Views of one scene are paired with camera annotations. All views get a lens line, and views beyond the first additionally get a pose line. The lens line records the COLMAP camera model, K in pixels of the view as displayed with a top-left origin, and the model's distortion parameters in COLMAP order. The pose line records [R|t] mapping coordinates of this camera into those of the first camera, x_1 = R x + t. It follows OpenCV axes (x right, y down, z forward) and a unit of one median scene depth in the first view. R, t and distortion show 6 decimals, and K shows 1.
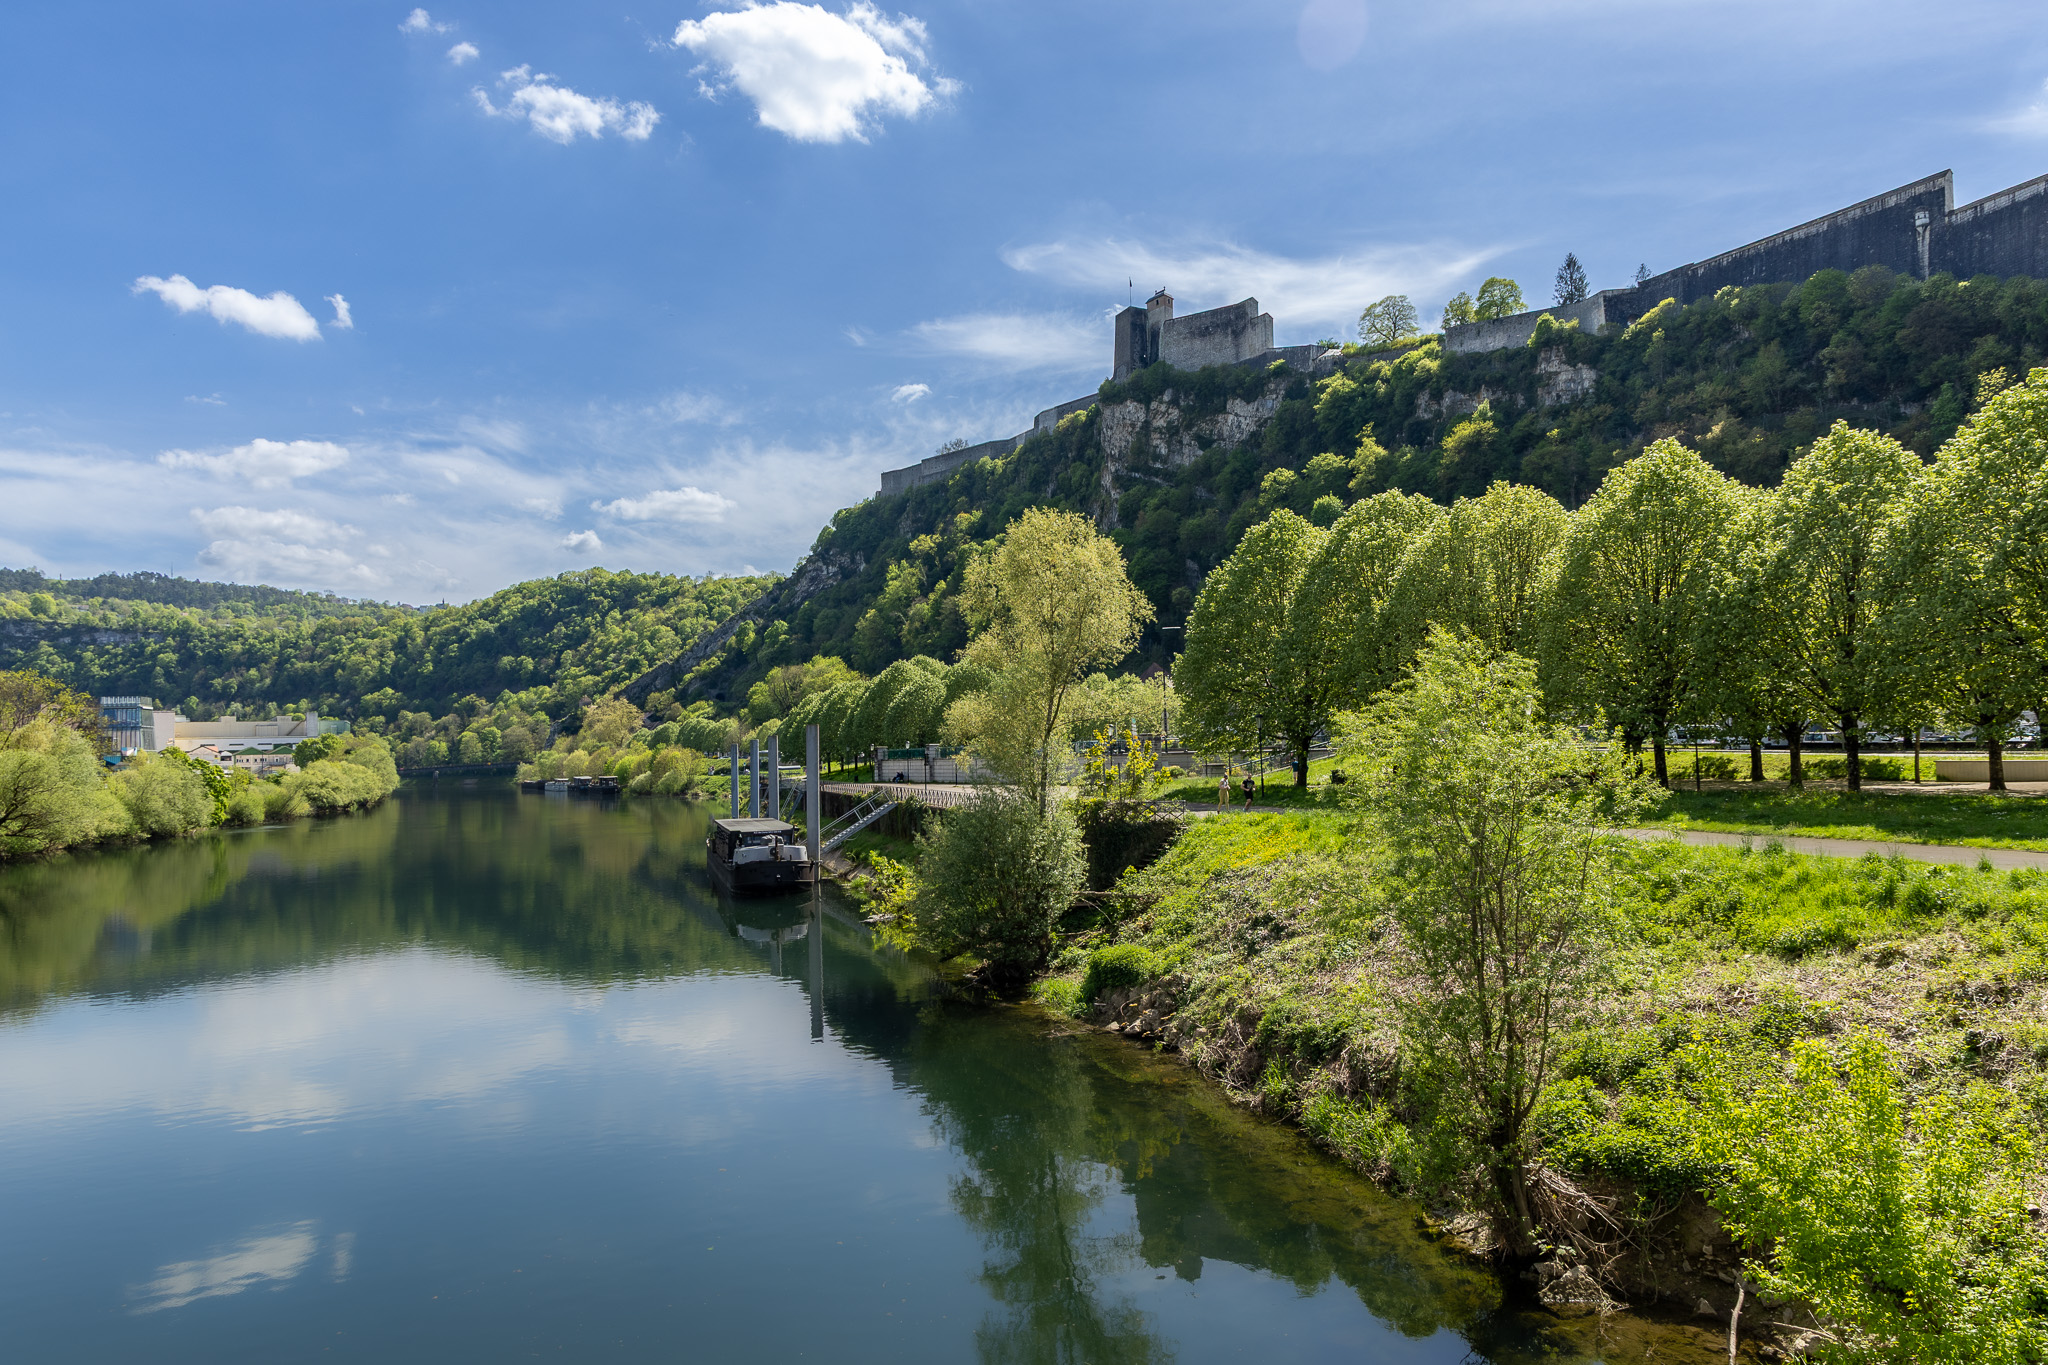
lens RADIAL K [[1393.9, 0, 1022.5], [0, 1393.9, 680.5], [0, 0, 1]] dist [0.004590, 0.001401]
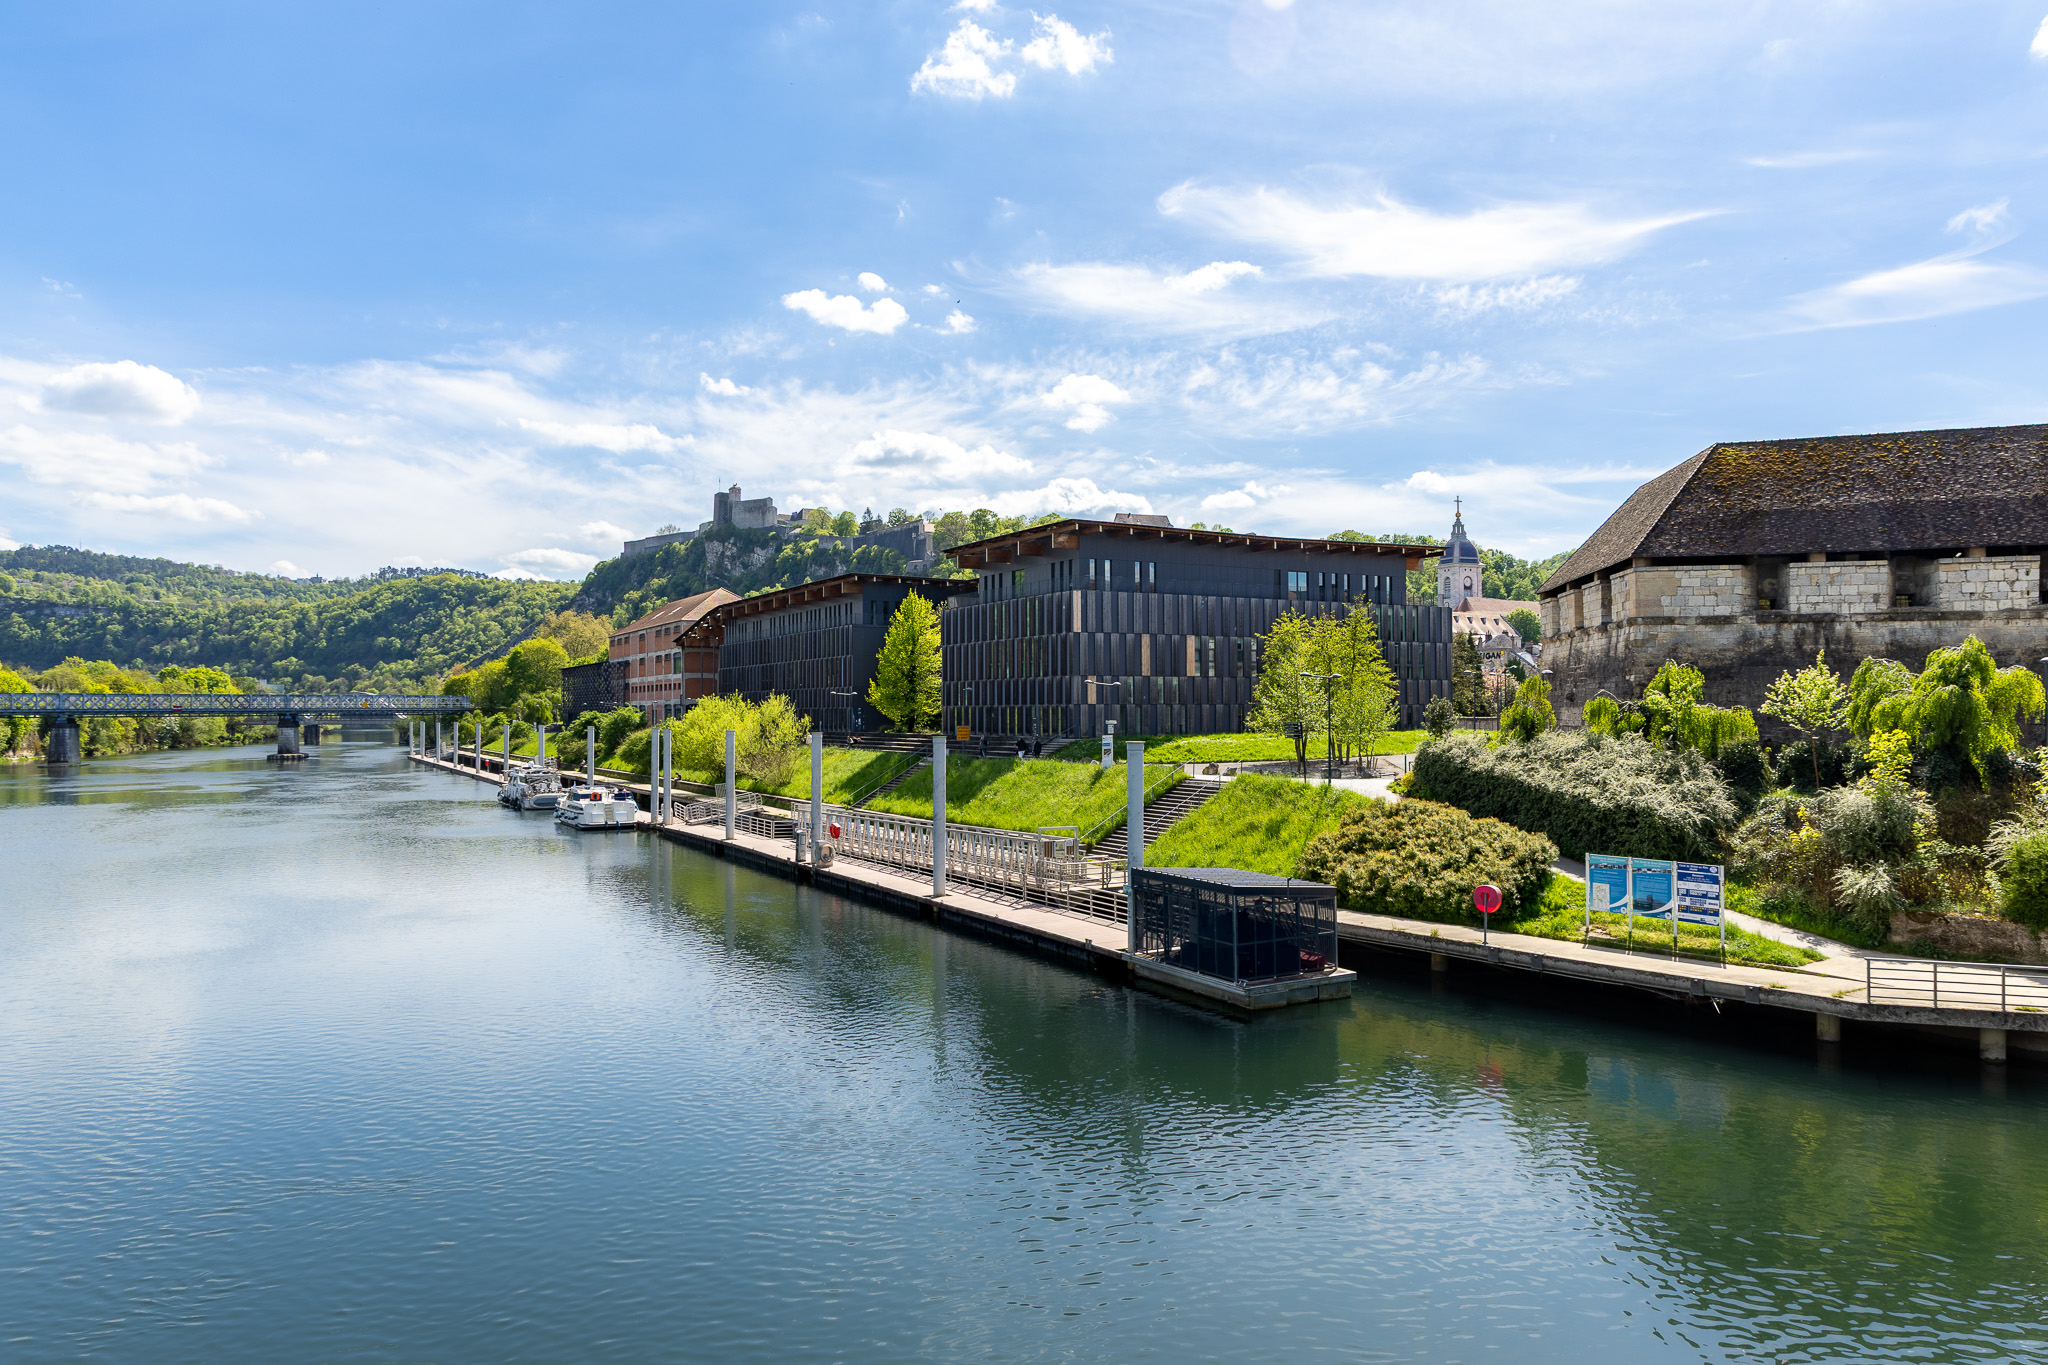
lens RADIAL K [[1393.9, 0, 1026.0], [0, 1393.9, 687.1], [0, 0, 1]] dist [0.004590, 0.001401]
pose [[0.995447, 0.021955, 0.092759, 0.149630], [-0.025050, 0.999163, 0.032332, -0.028412], [-0.091971, -0.034509, 0.995164, -0.464497]]
